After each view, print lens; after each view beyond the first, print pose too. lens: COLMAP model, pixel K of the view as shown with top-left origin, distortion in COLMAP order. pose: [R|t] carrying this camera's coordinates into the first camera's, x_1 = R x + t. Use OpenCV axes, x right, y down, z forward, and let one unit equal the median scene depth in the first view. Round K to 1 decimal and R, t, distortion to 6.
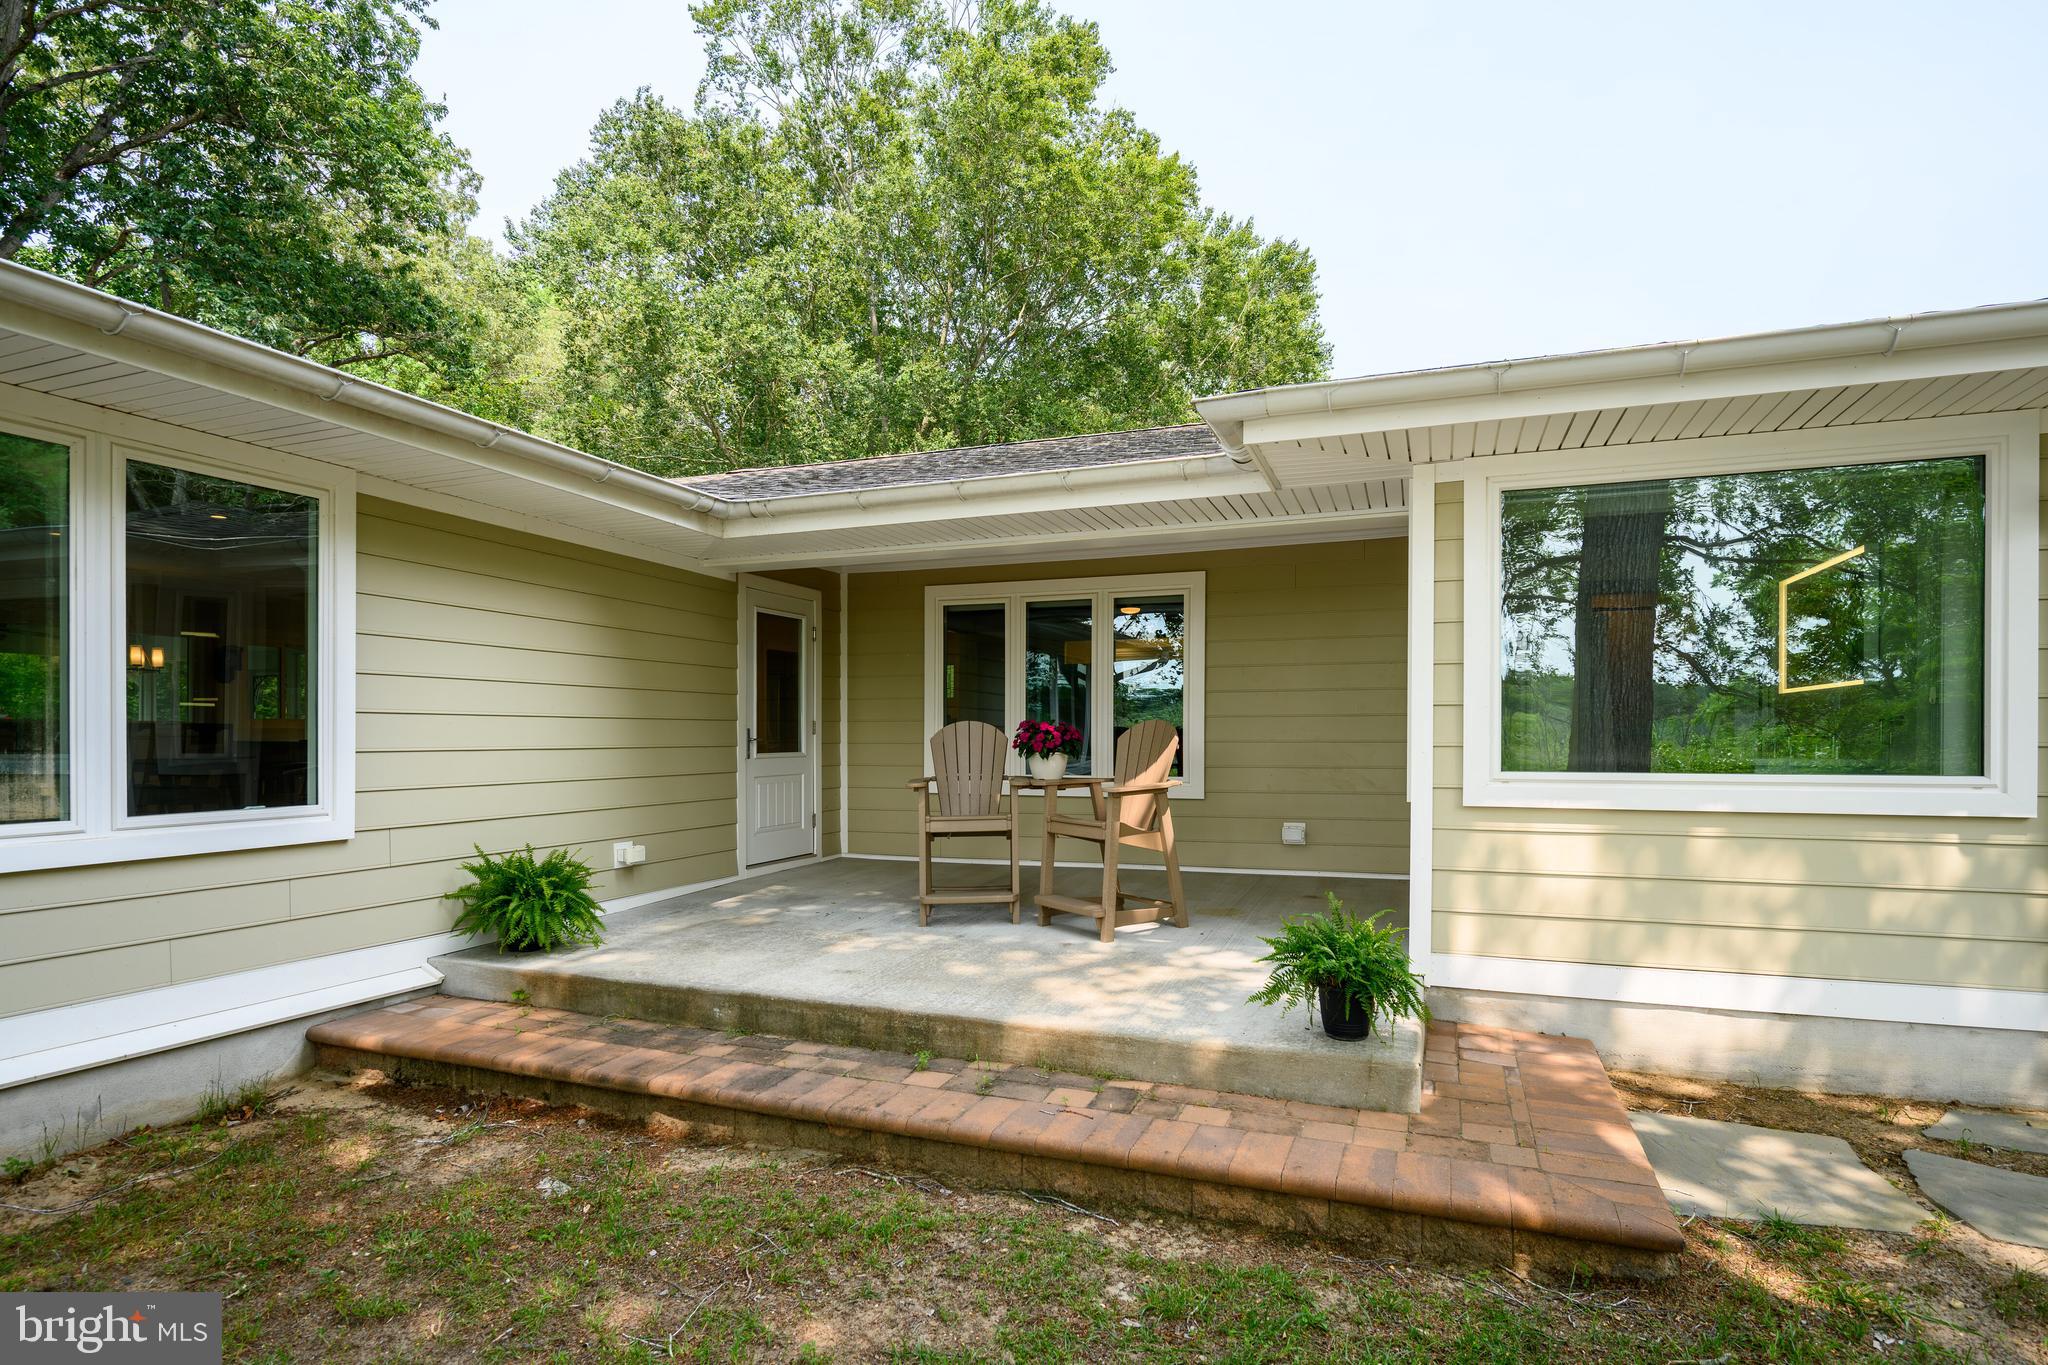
lens RADIAL K [[1077.7, 0, 1040.2], [0, 1077.7, 732.4], [0, 0, 1]] dist [-0.004359, 0.000284]
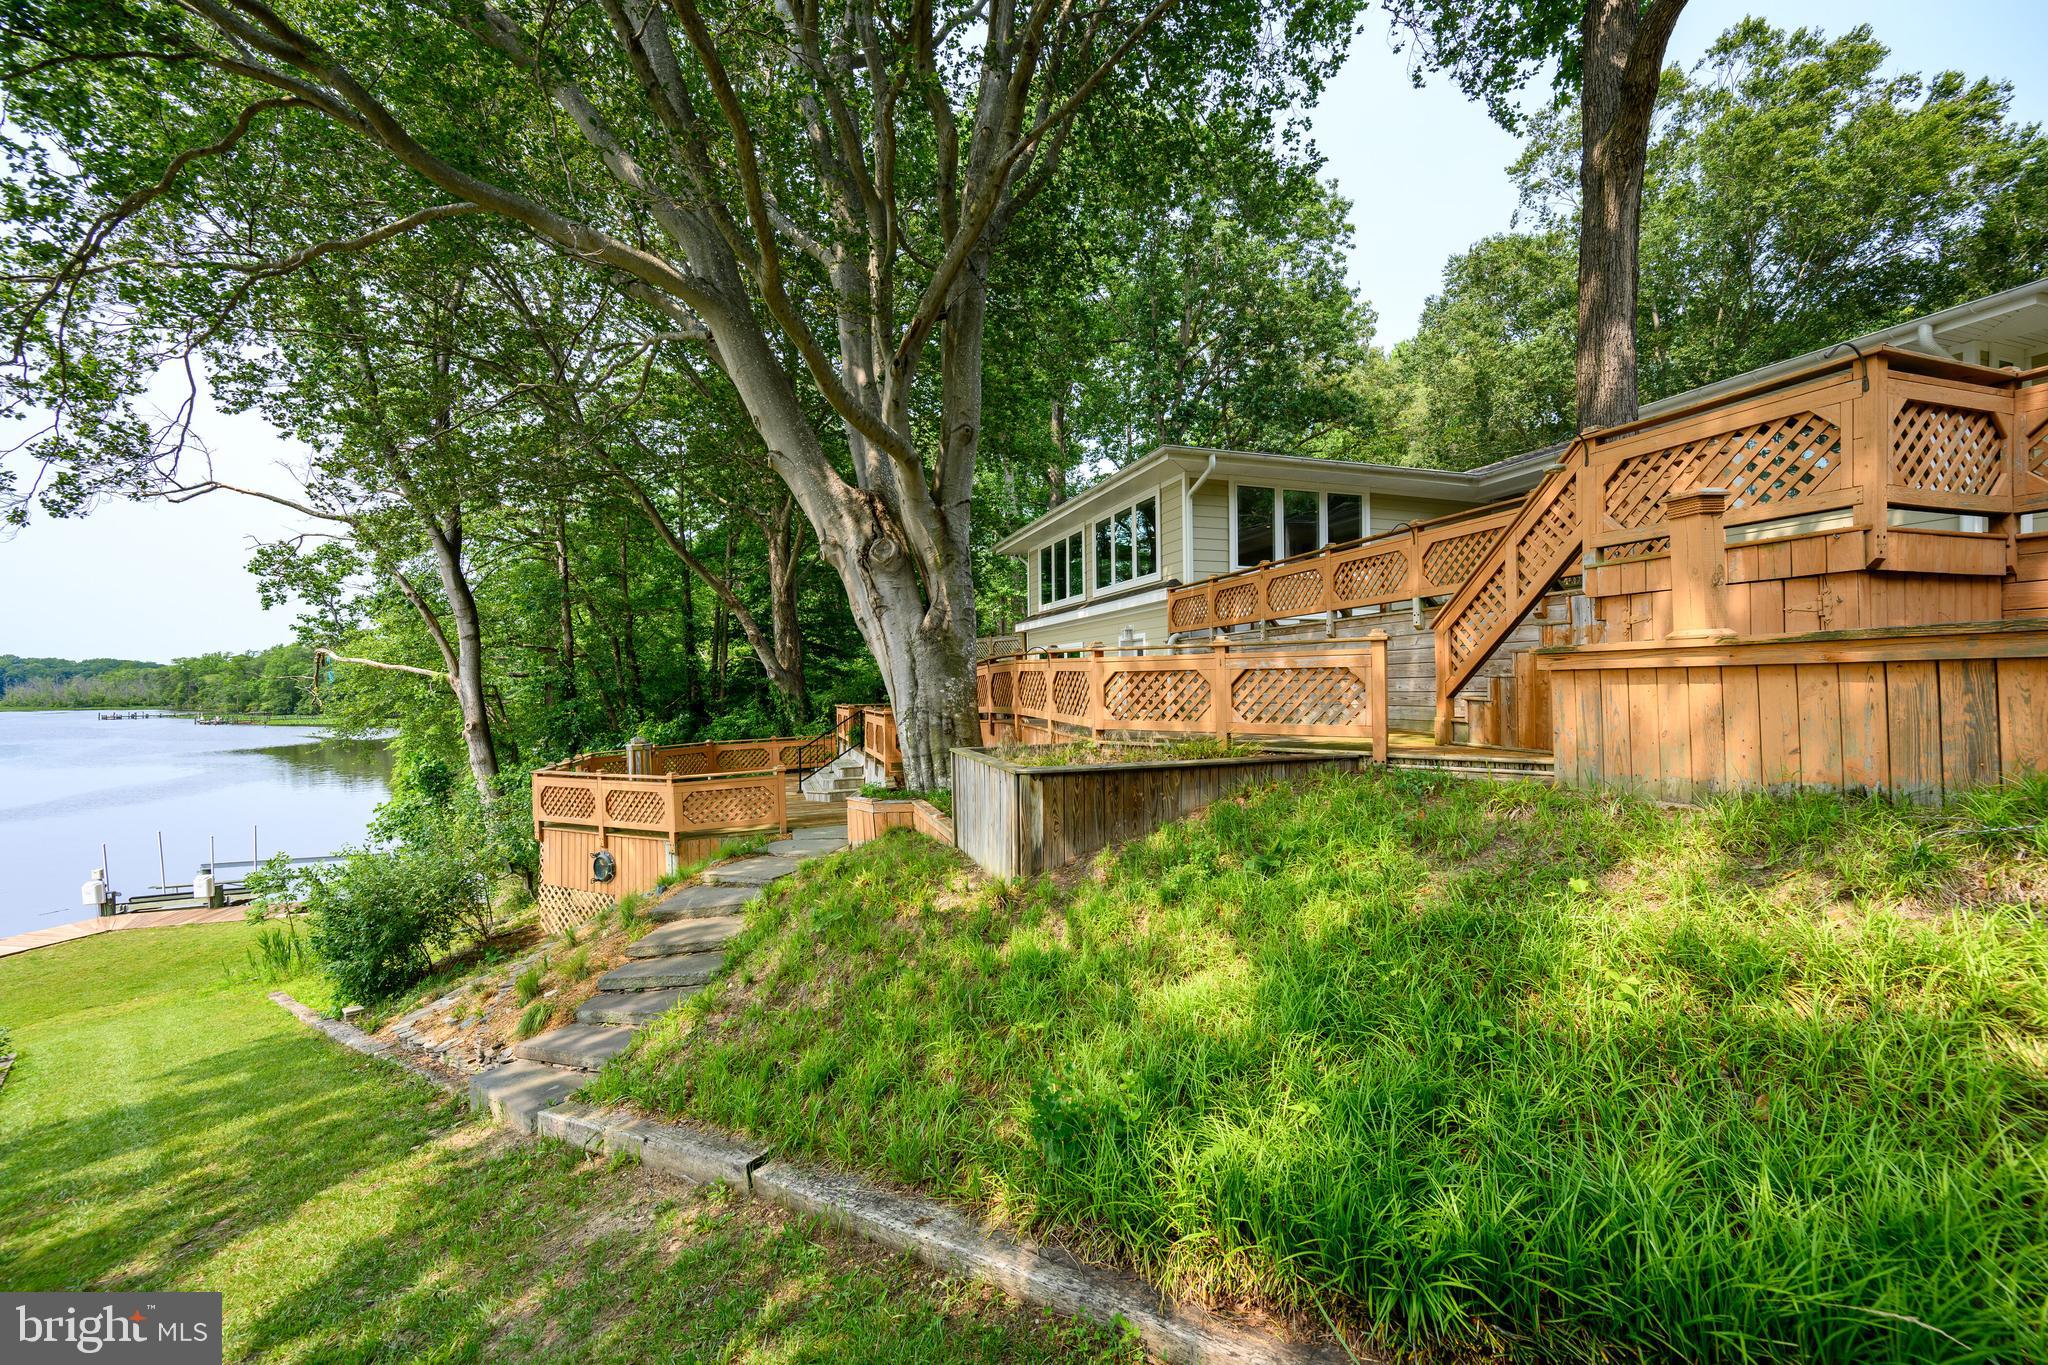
lens RADIAL K [[794.1, 0, 1034.6], [0, 794.1, 684.2], [0, 0, 1]] dist [-0.004594, 0.000225]
pose [[0.636771, -0.004163, -0.771042, 0.173995], [0.014432, 0.999875, 0.006521, 0.096065], [0.770918, -0.015280, 0.636751, -0.395610]]
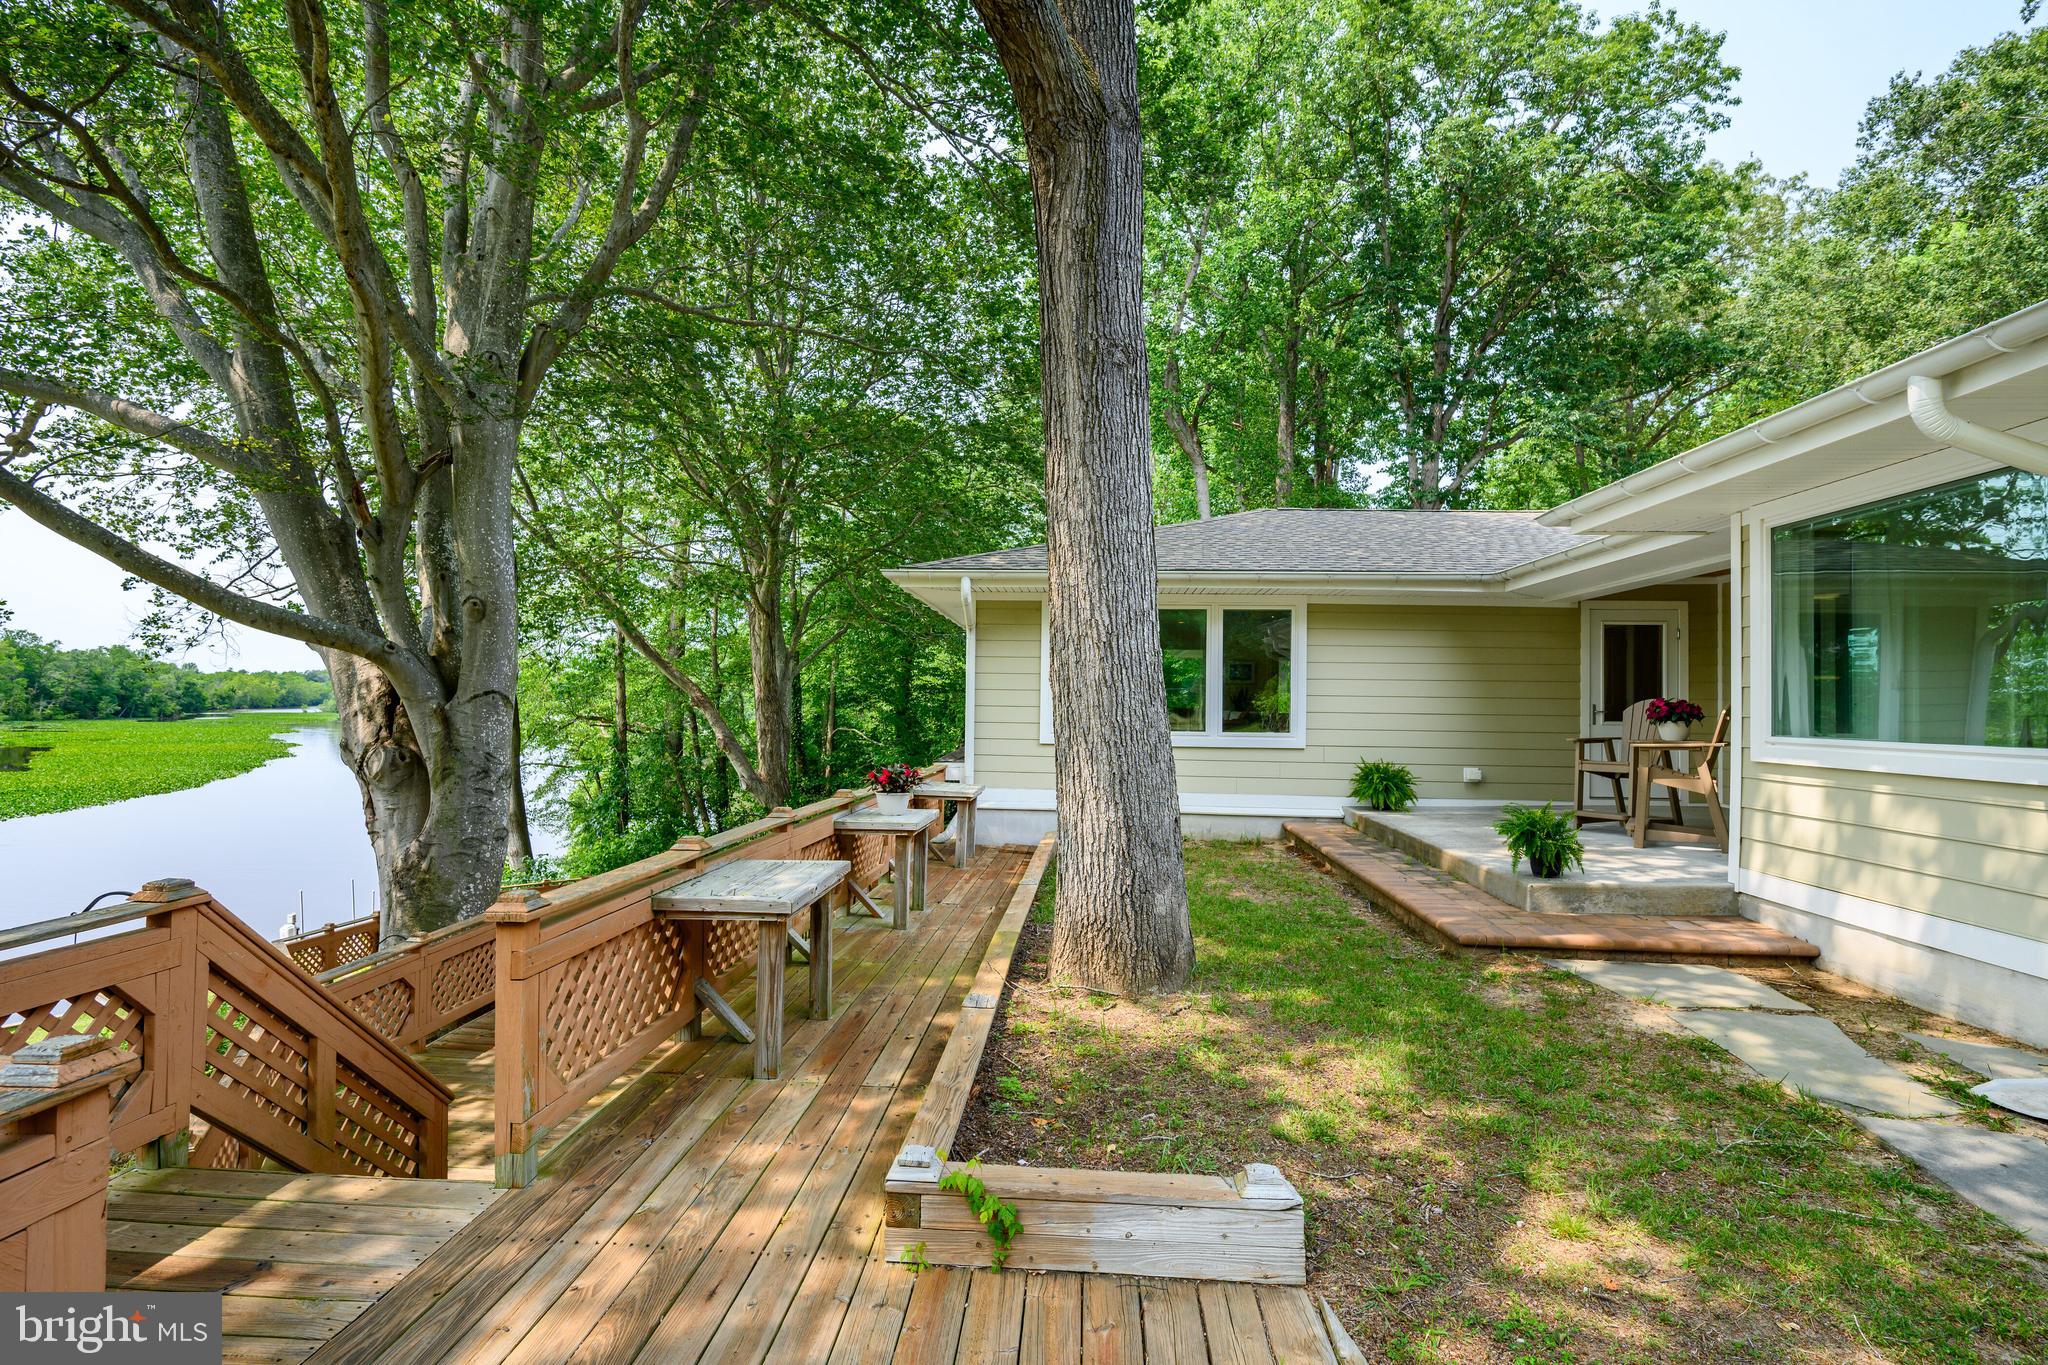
lens RADIAL K [[968.7, 0, 1025.2], [0, 968.7, 685.4], [0, 0, 1]] dist [-0.002503, -0.000248]
pose [[0.294340, -0.014202, -0.955595, 0.271436], [-0.009130, 0.999802, -0.017671, 0.000362], [0.955657, 0.013926, 0.294152, -0.051150]]
